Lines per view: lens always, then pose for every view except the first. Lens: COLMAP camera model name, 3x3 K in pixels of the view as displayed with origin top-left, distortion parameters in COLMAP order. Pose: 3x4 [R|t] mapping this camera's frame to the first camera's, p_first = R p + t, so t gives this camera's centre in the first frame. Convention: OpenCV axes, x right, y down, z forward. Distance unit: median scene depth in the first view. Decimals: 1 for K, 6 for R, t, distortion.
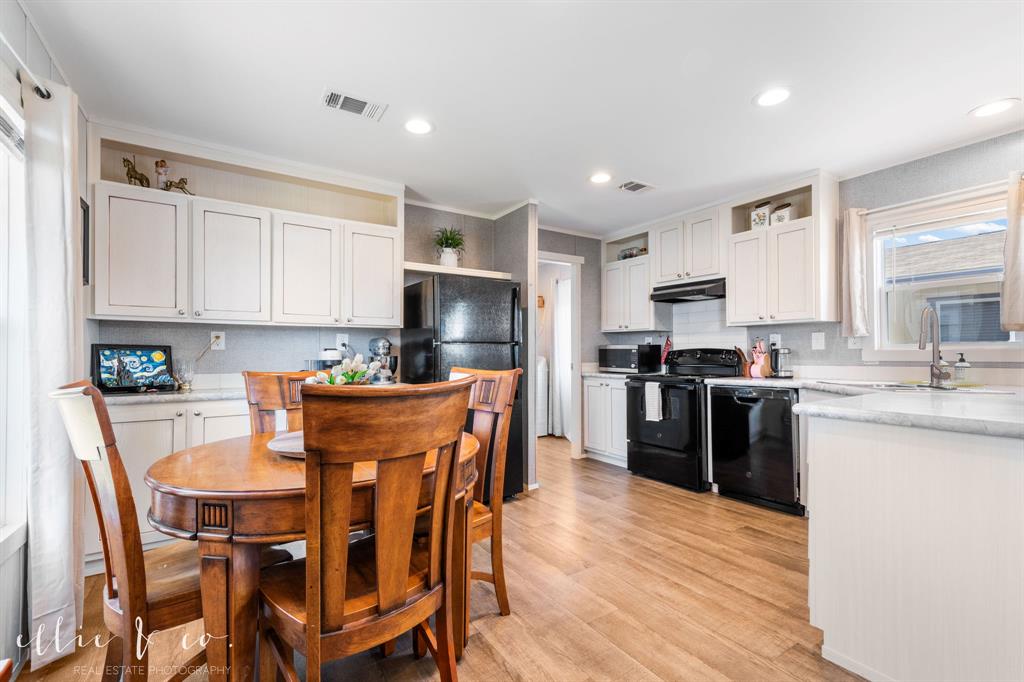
lens RADIAL K [[454.0, 0, 541.2], [0, 454.0, 346.6], [0, 0, 1]] dist [0.007529, -0.002552]
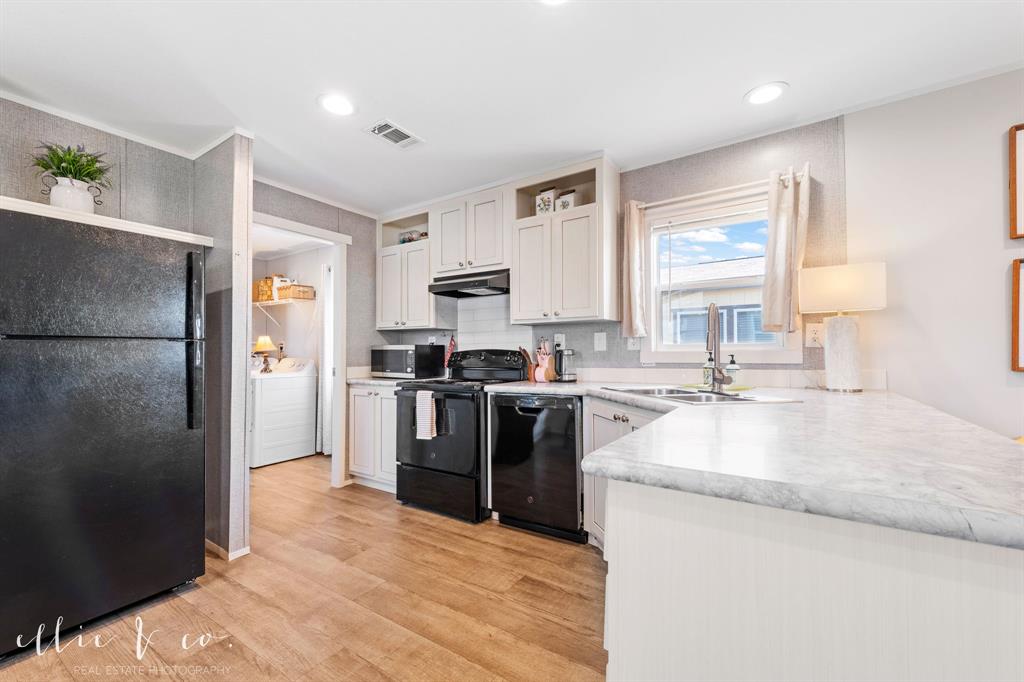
lens RADIAL K [[405.5, 0, 536.2], [0, 405.5, 346.0], [0, 0, 1]] dist [0.017978, -0.000027]
pose [[0.916809, 0.007349, 0.399257, 0.152324], [-0.004813, 0.999961, -0.007354, 0.003188], [-0.399296, 0.004820, 0.916809, 0.283453]]
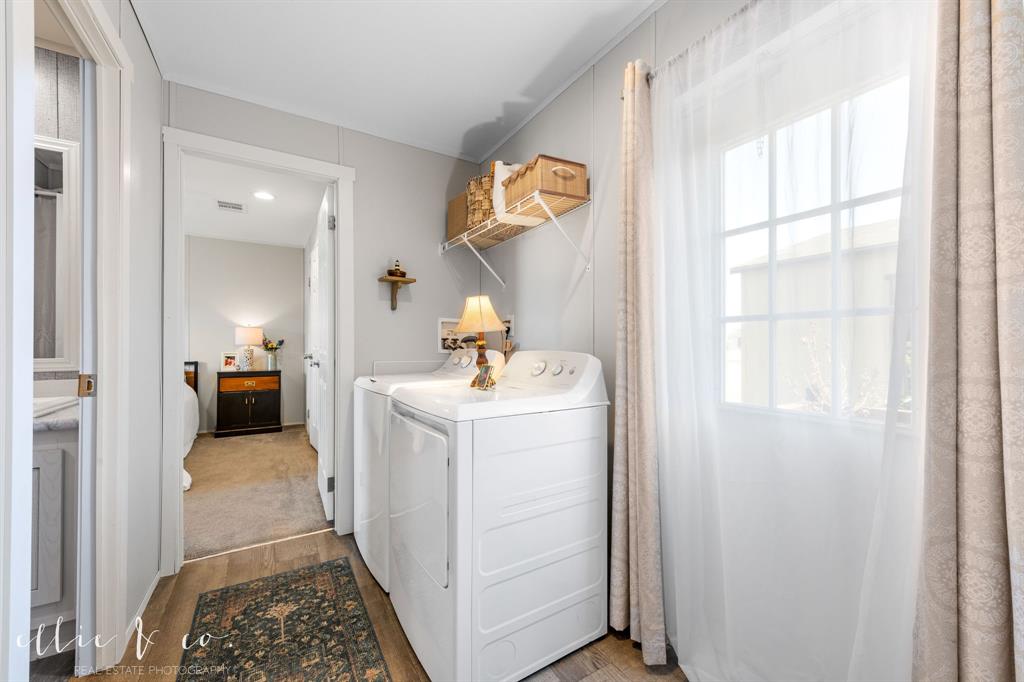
lens RADIAL K [[405.5, 0, 518.6], [0, 405.5, 347.5], [0, 0, 1]] dist [0.017978, -0.000027]
pose [[0.998644, 0.004352, -0.051877, -0.051865], [-0.003458, 0.999844, 0.017296, 0.022803], [0.051945, -0.017093, 0.998504, 1.342190]]
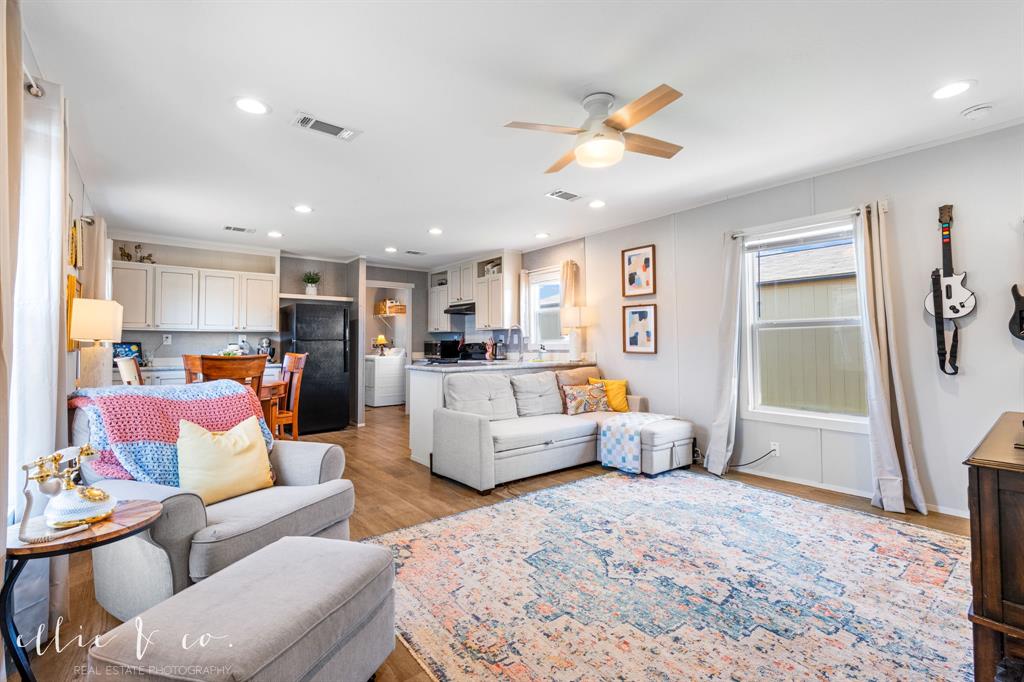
lens RADIAL K [[454.0, 0, 527.1], [0, 454.0, 331.2], [0, 0, 1]] dist [0.007529, -0.002552]
pose [[0.997144, 0.000767, 0.075520, 0.510481], [0.000571, 0.999843, -0.017693, -0.011603], [-0.075522, 0.017685, 0.996987, -0.804341]]
